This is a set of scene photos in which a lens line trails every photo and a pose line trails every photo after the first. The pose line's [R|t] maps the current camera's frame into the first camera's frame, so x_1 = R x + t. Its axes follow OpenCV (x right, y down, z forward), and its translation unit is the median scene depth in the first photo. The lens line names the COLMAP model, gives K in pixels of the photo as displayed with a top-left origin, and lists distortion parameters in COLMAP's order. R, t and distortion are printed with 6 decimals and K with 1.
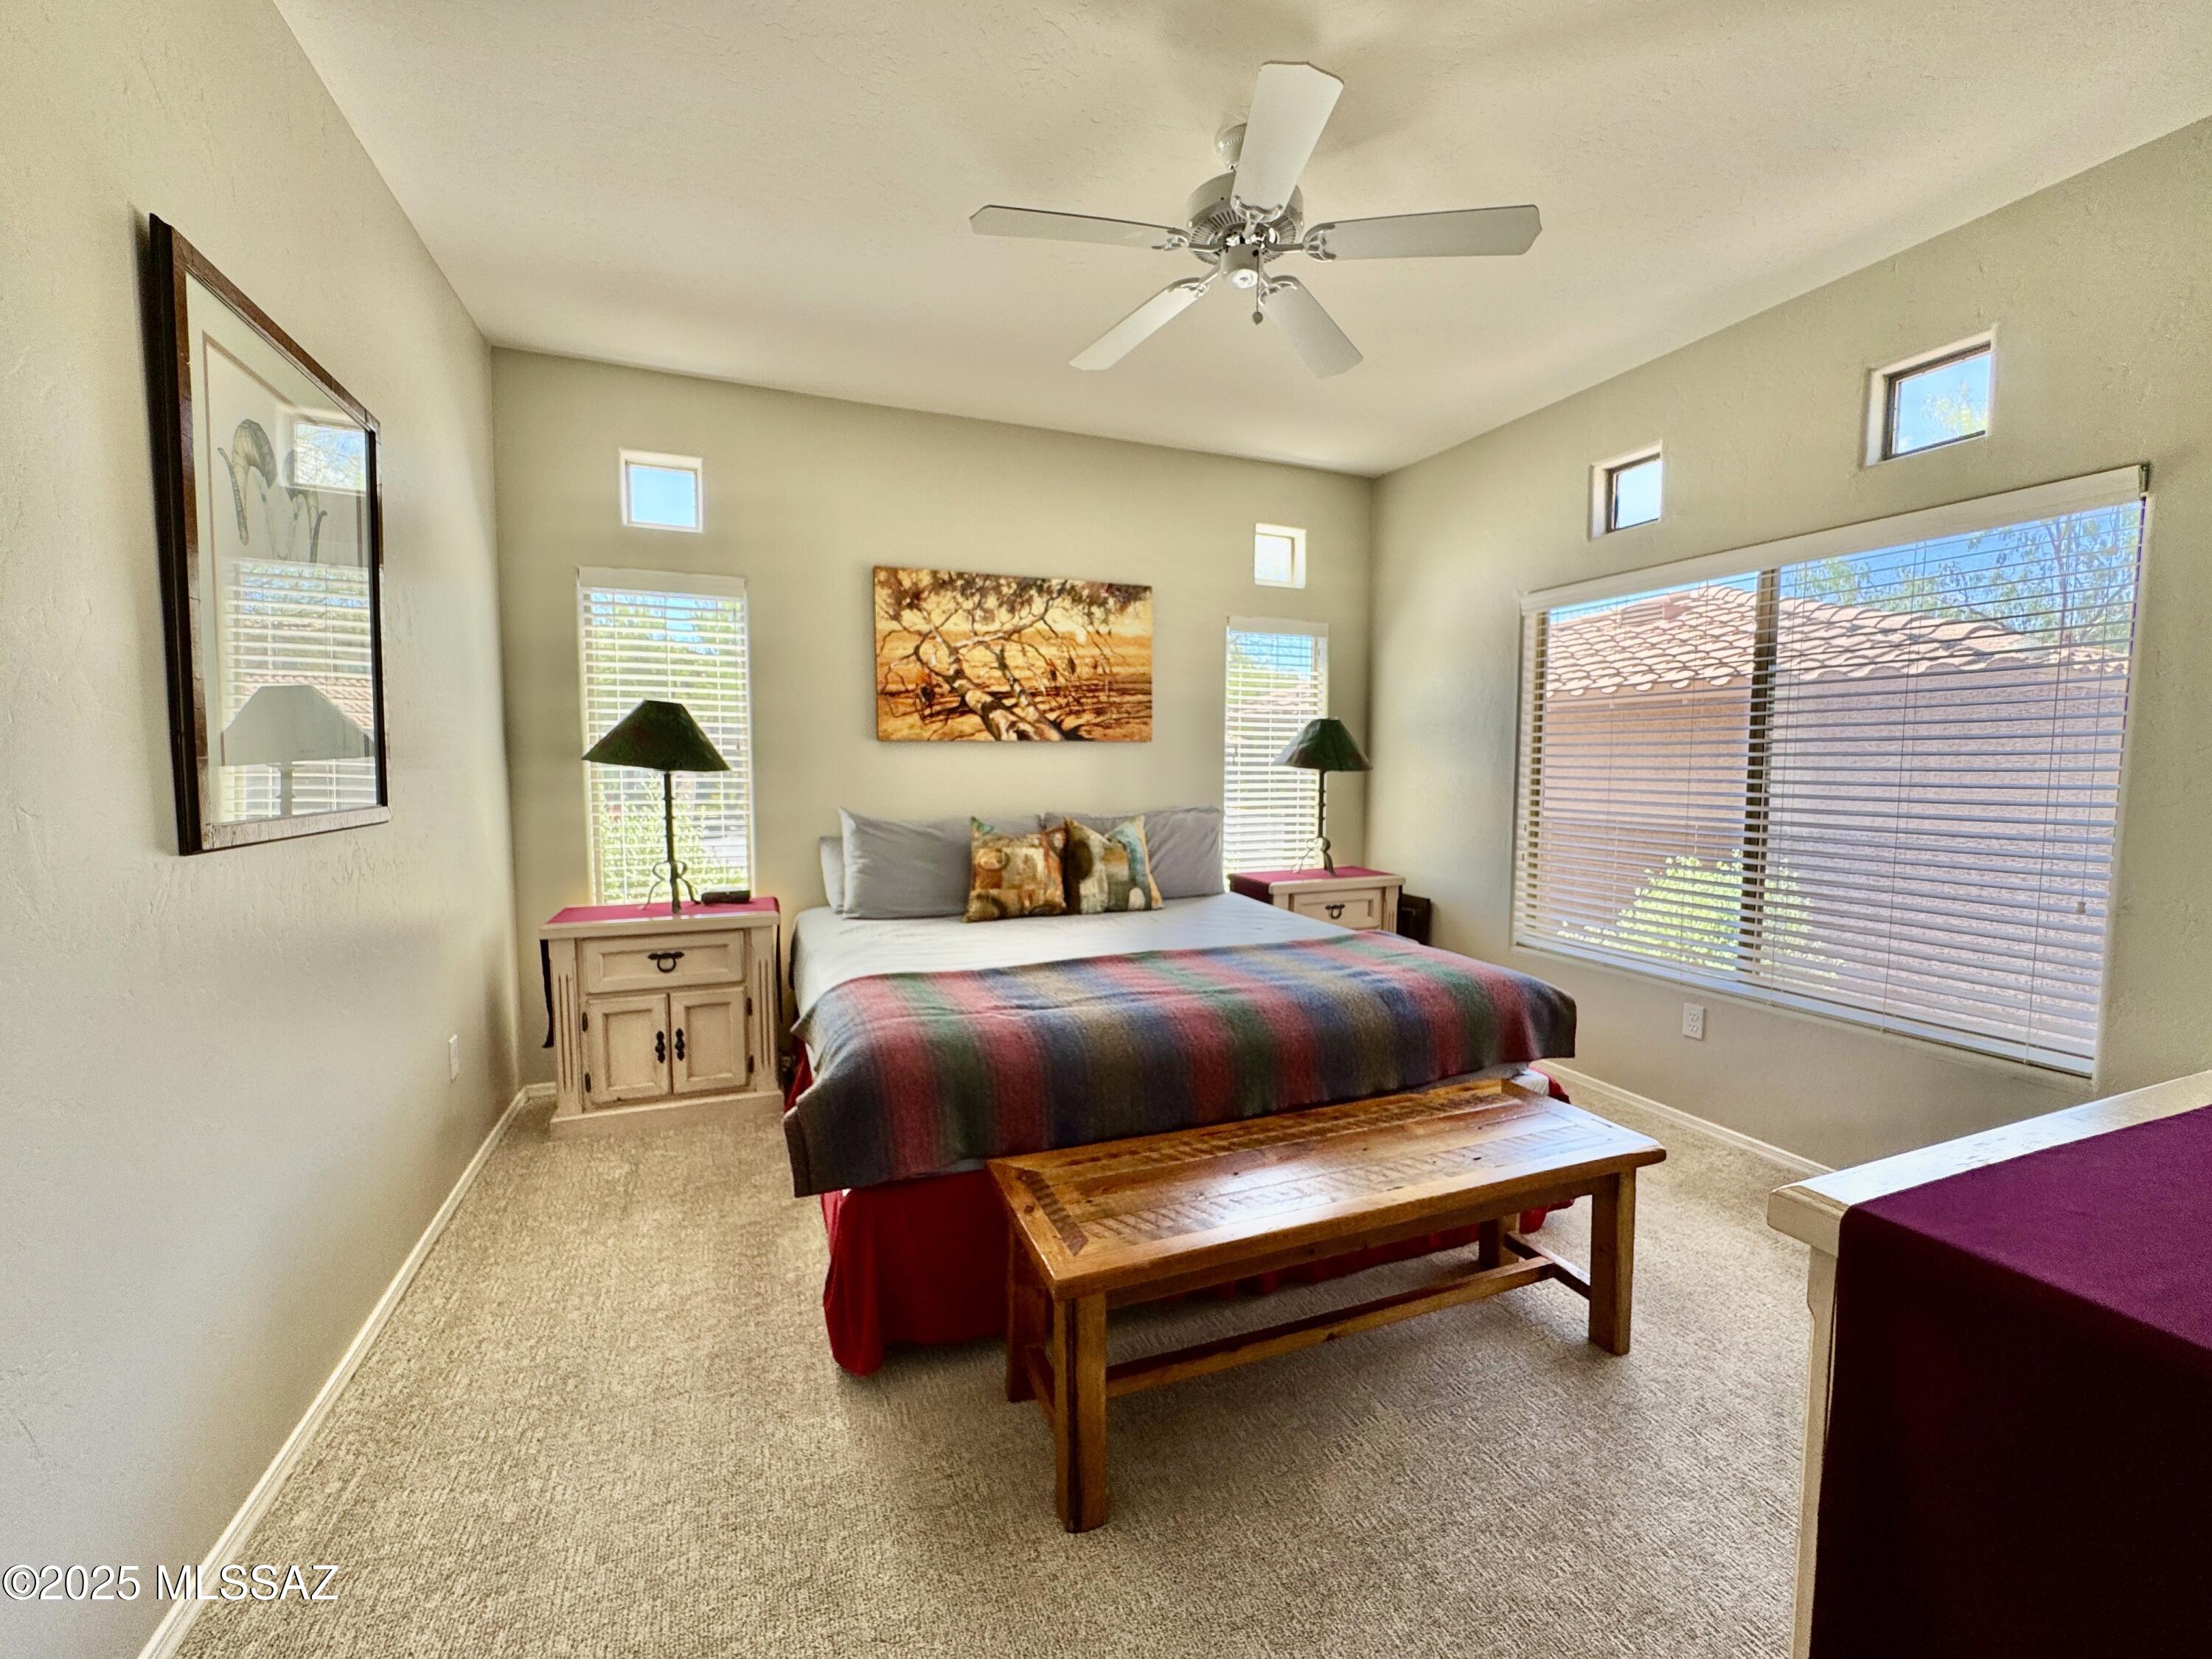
lens RADIAL K [[894.6, 0, 1105.7], [0, 894.6, 824.8], [0, 0, 1]] dist [-0.001402, 0.000124]
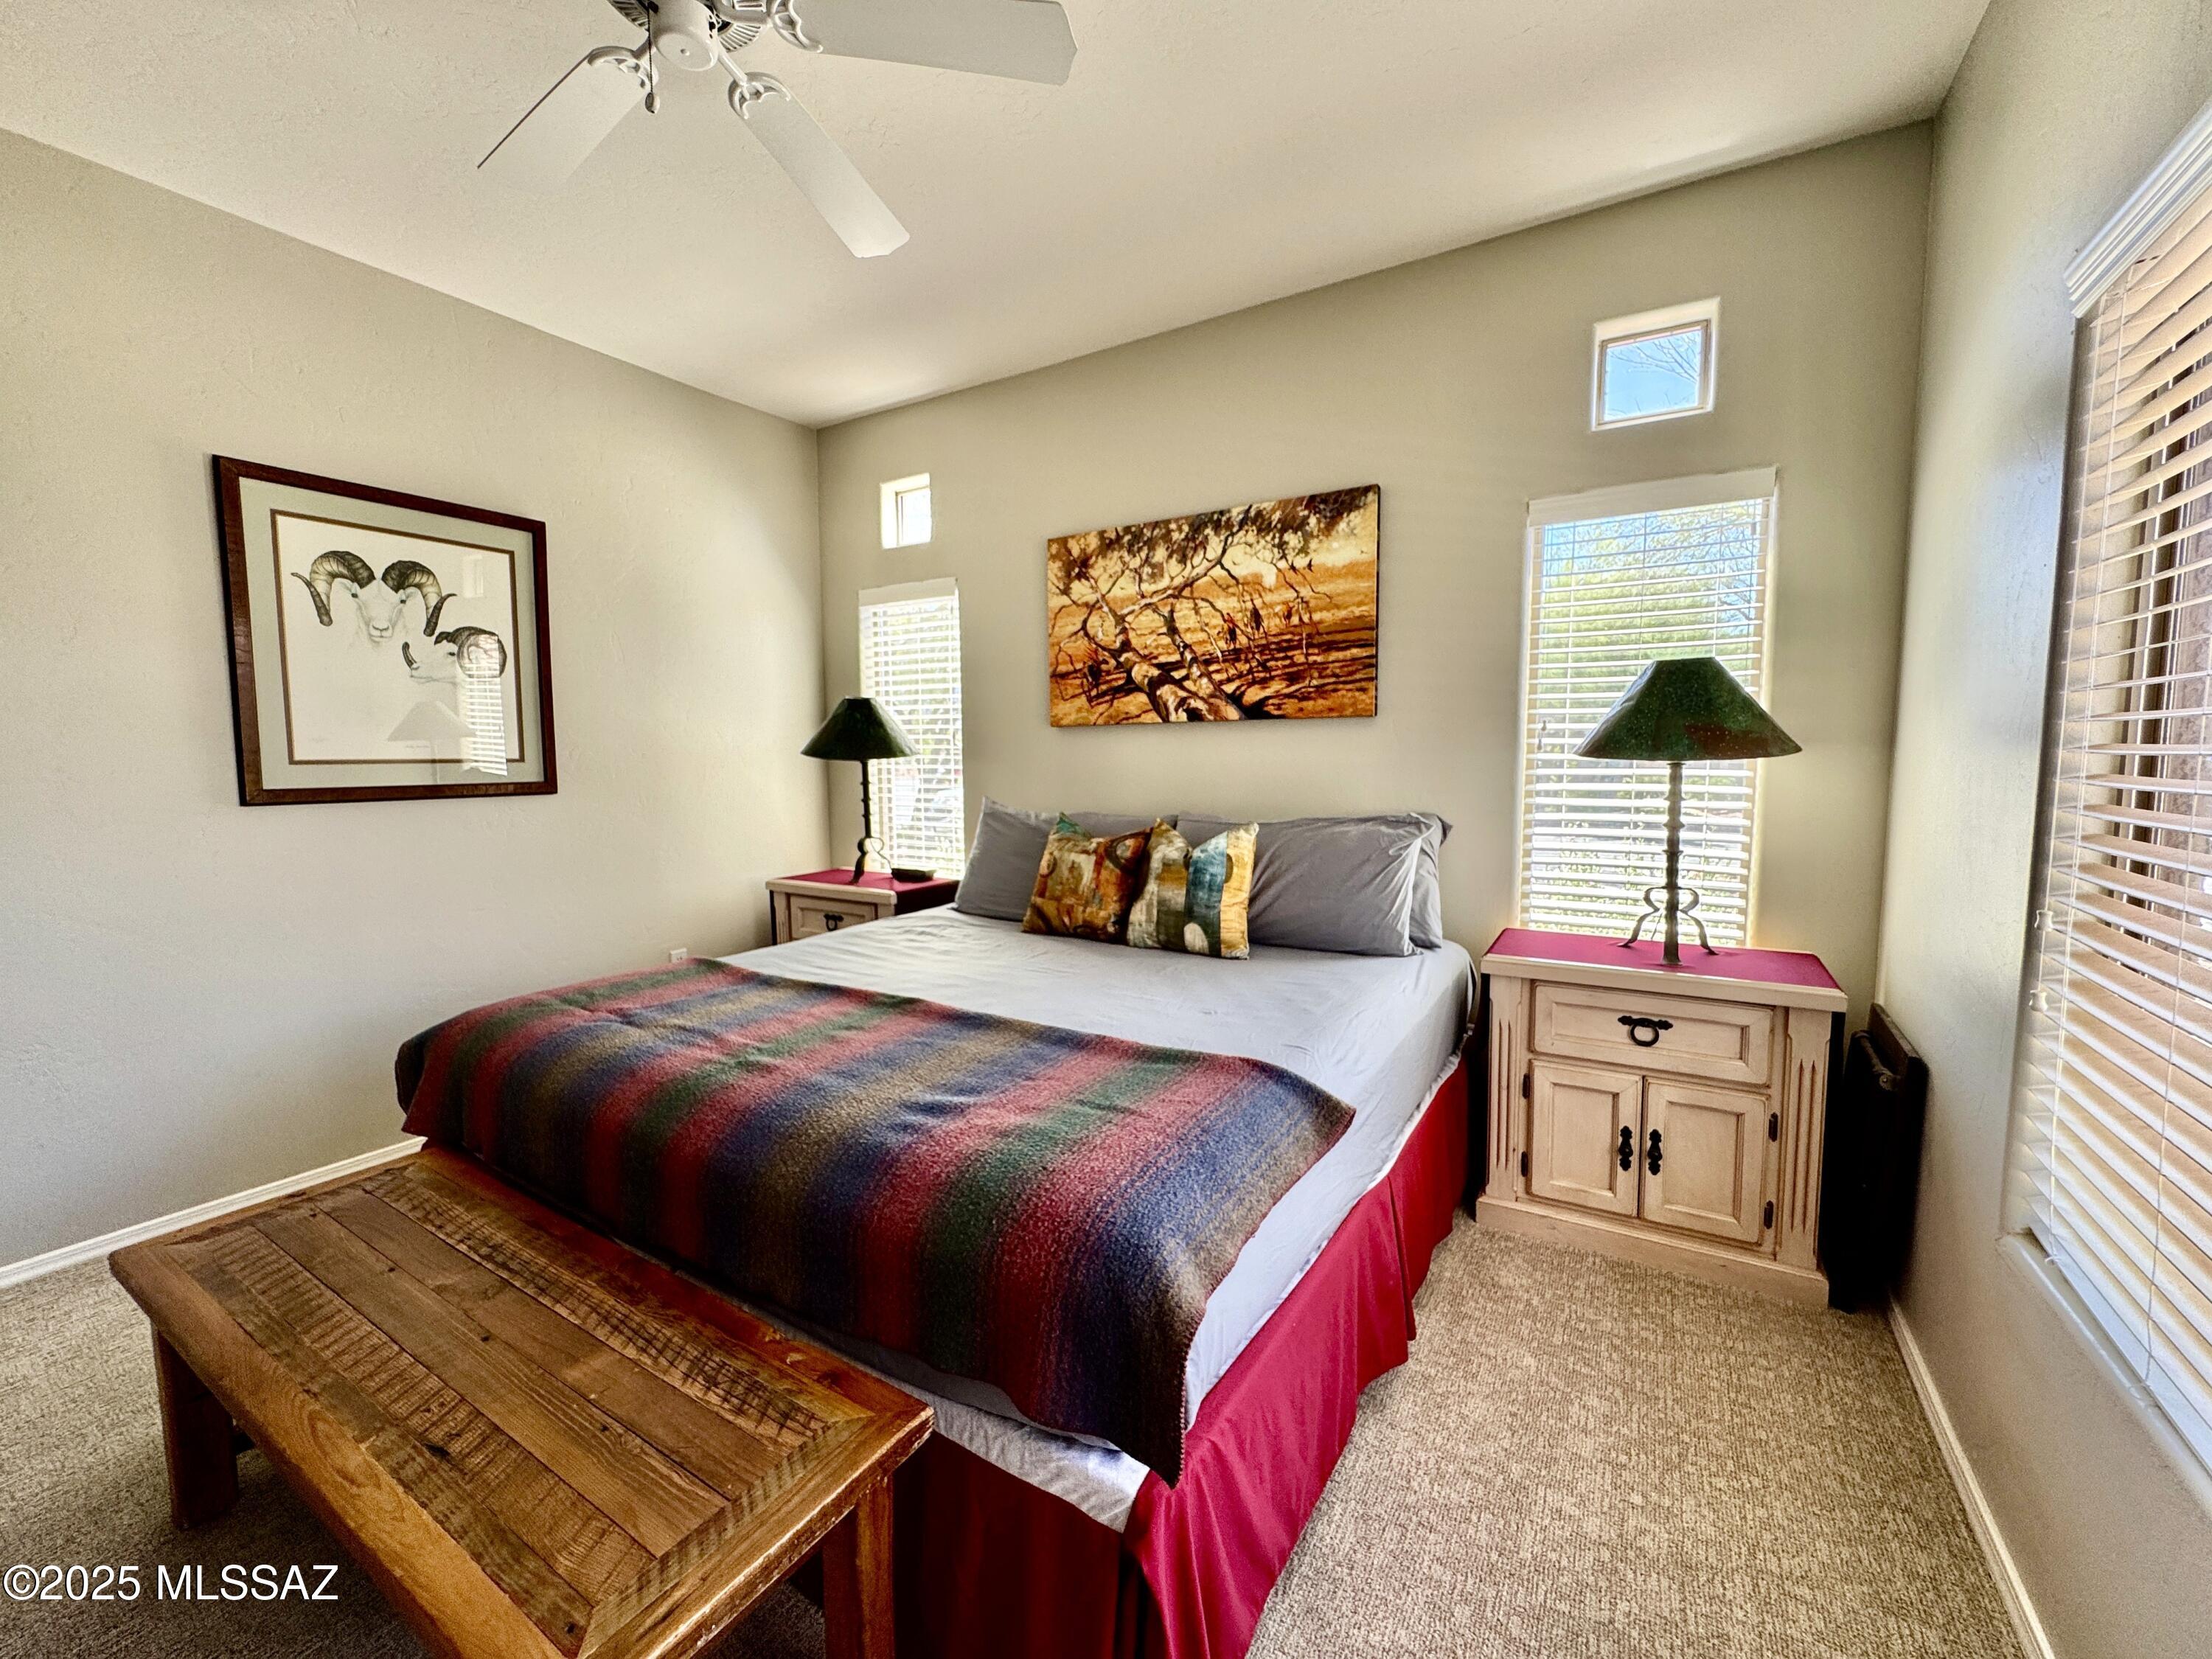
lens RADIAL K [[894.6, 0, 1105.7], [0, 894.6, 824.8], [0, 0, 1]] dist [-0.001402, 0.000124]
pose [[0.590347, 0.061628, -0.804793, 0.539847], [-0.048085, 0.997995, 0.041150, -0.032600], [0.805716, 0.014406, 0.592127, 0.490900]]
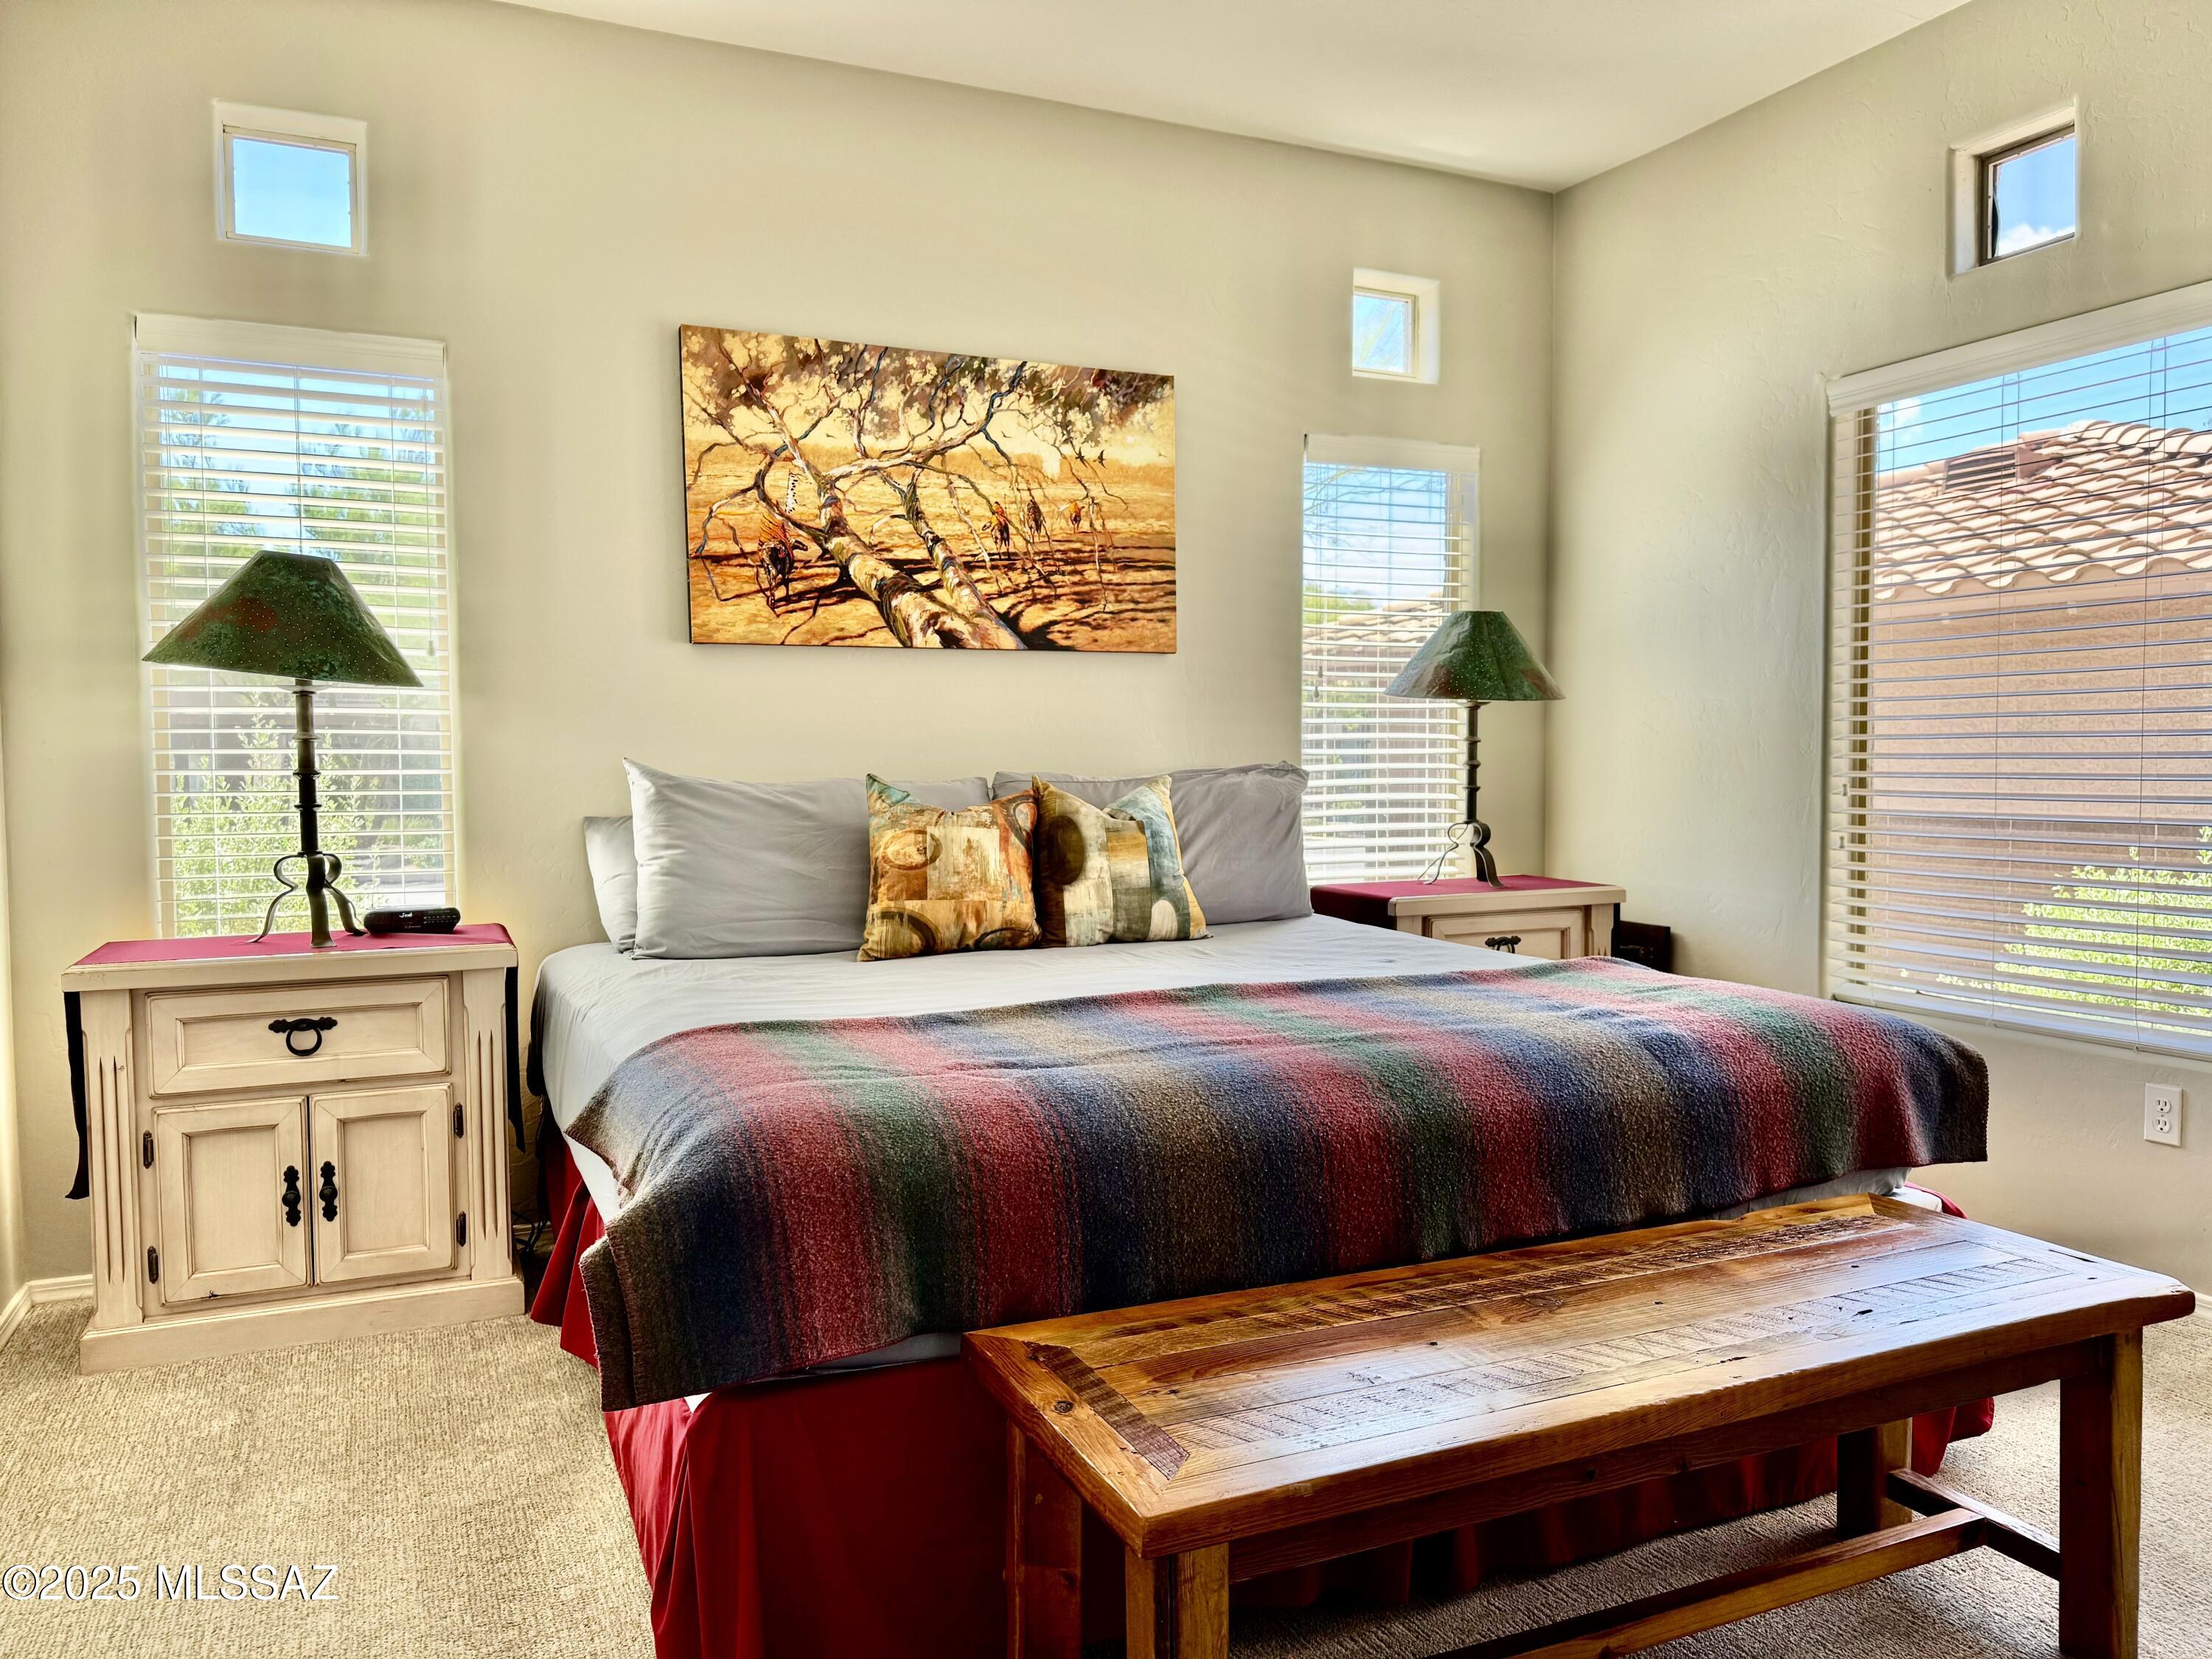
lens RADIAL K [[1540.5, 0, 1103.4], [0, 1540.5, 841.1], [0, 0, 1]] dist [0.124530, -0.192381]
pose [[0.998948, -0.010497, 0.044645, -0.043925], [0.011389, 0.999740, -0.019776, 0.050106], [-0.044426, 0.020264, 0.998807, 0.030455]]
